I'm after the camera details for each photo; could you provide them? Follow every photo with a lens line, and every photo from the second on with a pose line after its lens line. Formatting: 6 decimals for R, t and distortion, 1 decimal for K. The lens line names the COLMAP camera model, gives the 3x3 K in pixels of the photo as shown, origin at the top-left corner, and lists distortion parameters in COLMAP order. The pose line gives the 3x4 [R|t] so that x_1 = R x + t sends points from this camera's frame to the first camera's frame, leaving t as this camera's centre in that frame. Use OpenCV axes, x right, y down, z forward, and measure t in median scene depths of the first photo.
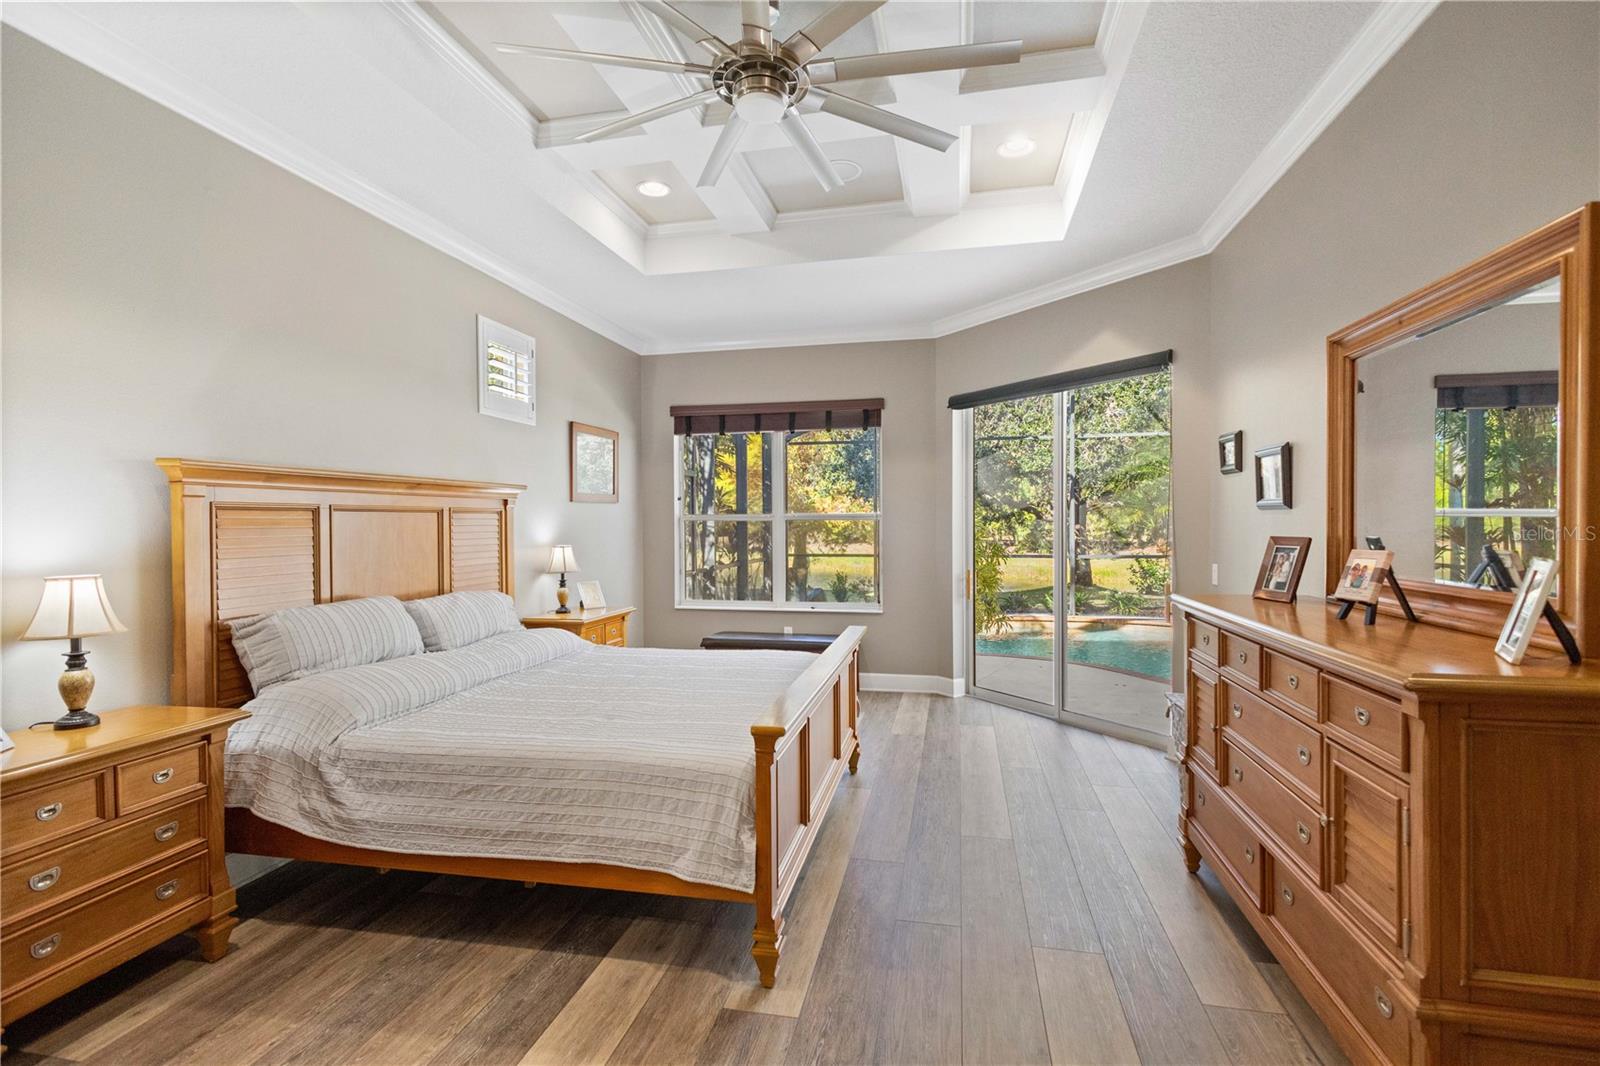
lens RADIAL K [[744.4, 0, 798.1], [0, 744.4, 527.1], [0, 0, 1]] dist [0.009054, -0.003091]
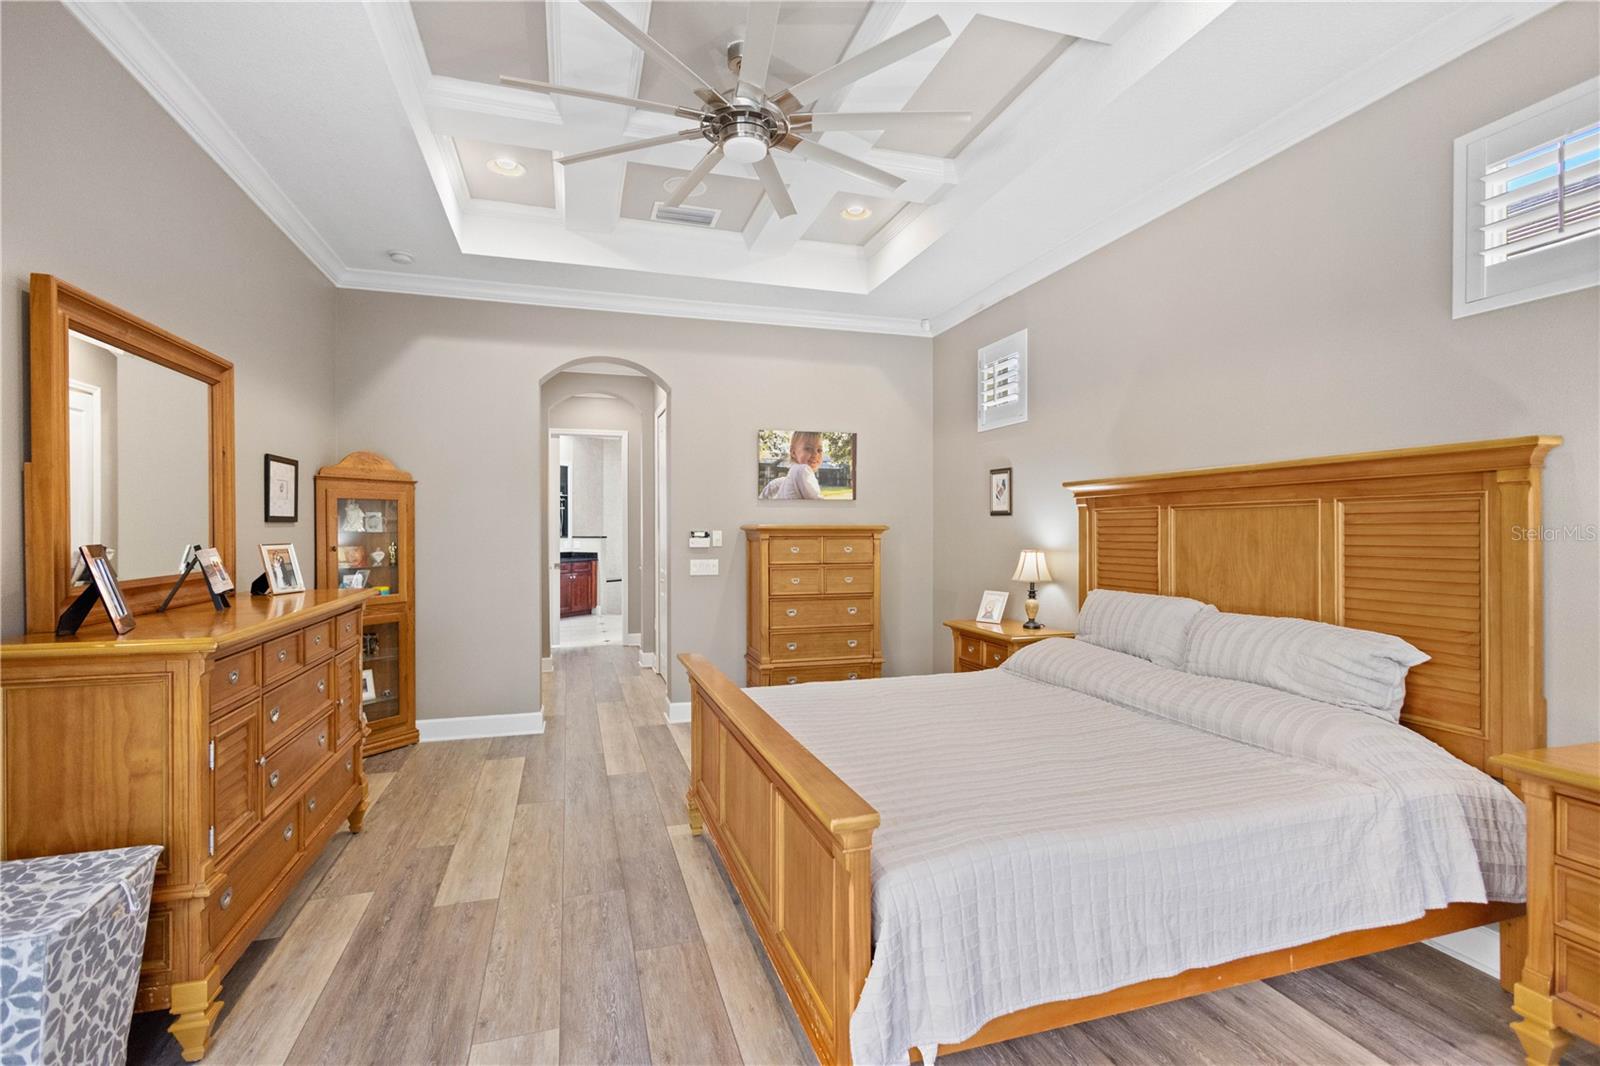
lens RADIAL K [[744.4, 0, 800.2], [0, 744.4, 531.1], [0, 0, 1]] dist [0.009054, -0.003091]
pose [[-0.877713, 0.008735, -0.479108, 0.235142], [0.001564, 0.999881, 0.015366, -0.008266], [0.479185, 0.012738, -0.877622, 1.145189]]
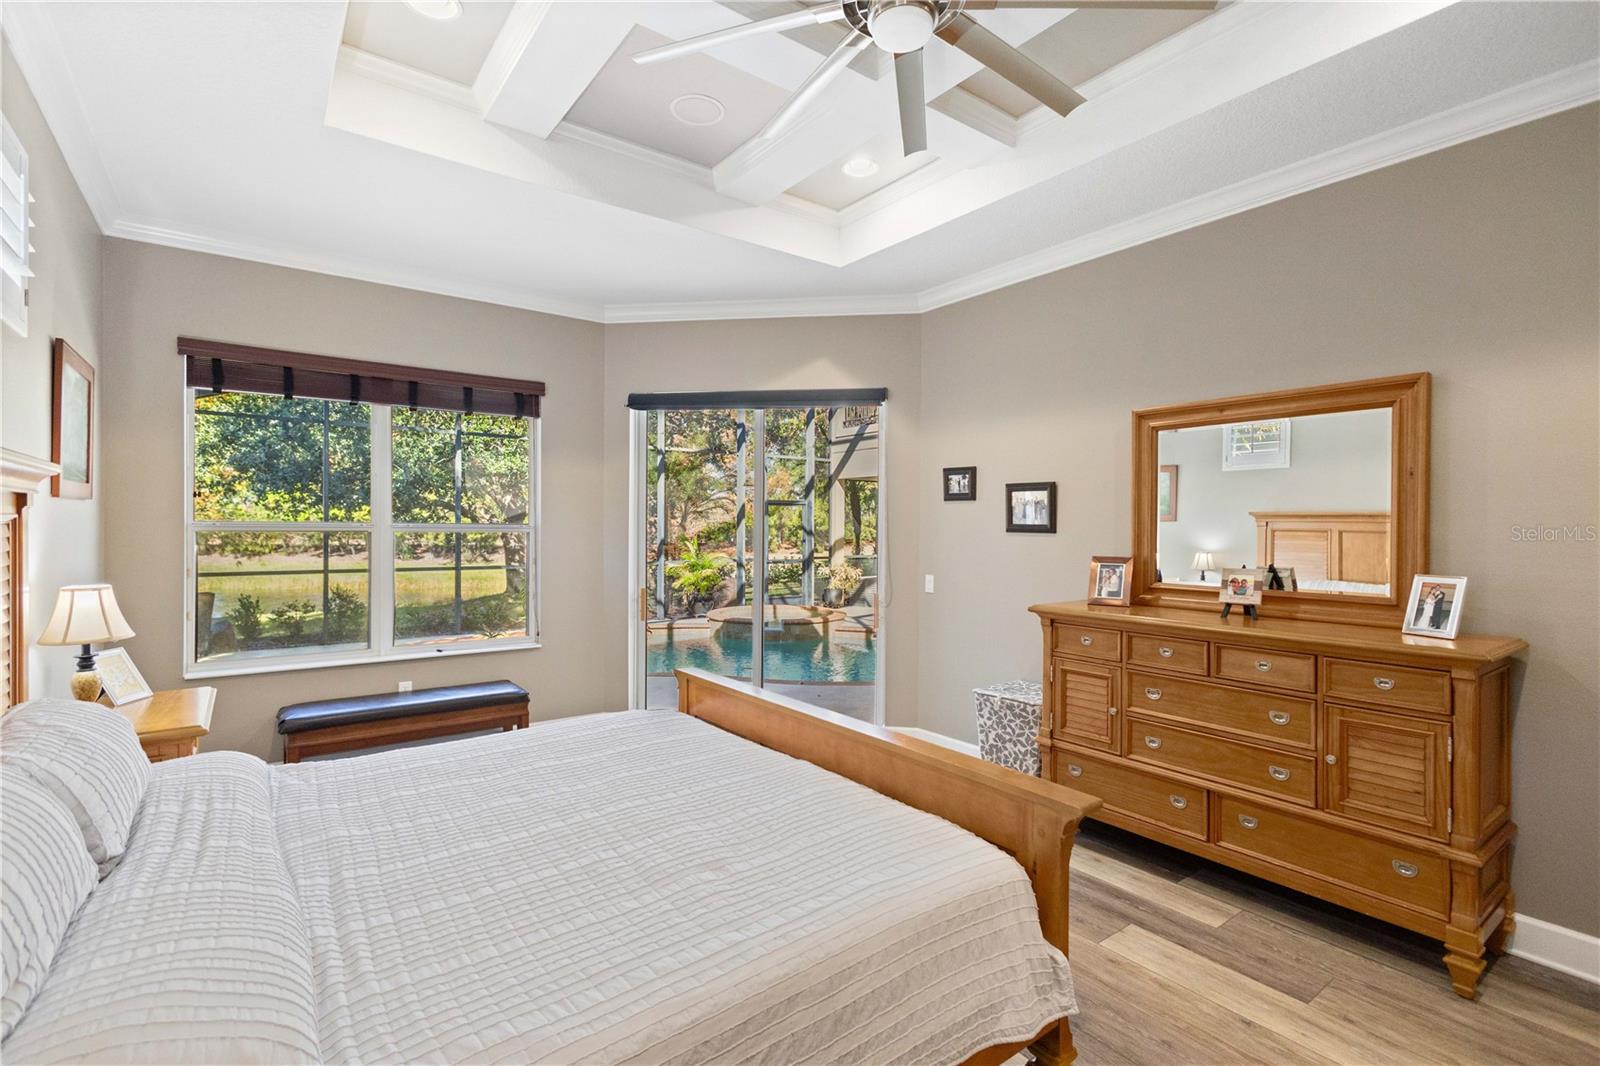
lens RADIAL K [[744.4, 0, 813.6], [0, 744.4, 529.3], [0, 0, 1]] dist [0.009054, -0.003091]
pose [[0.650130, 0.008426, 0.759777, -0.401017], [-0.007565, 0.999961, -0.004616, -0.014740], [-0.759786, -0.002747, 0.650168, 0.315694]]
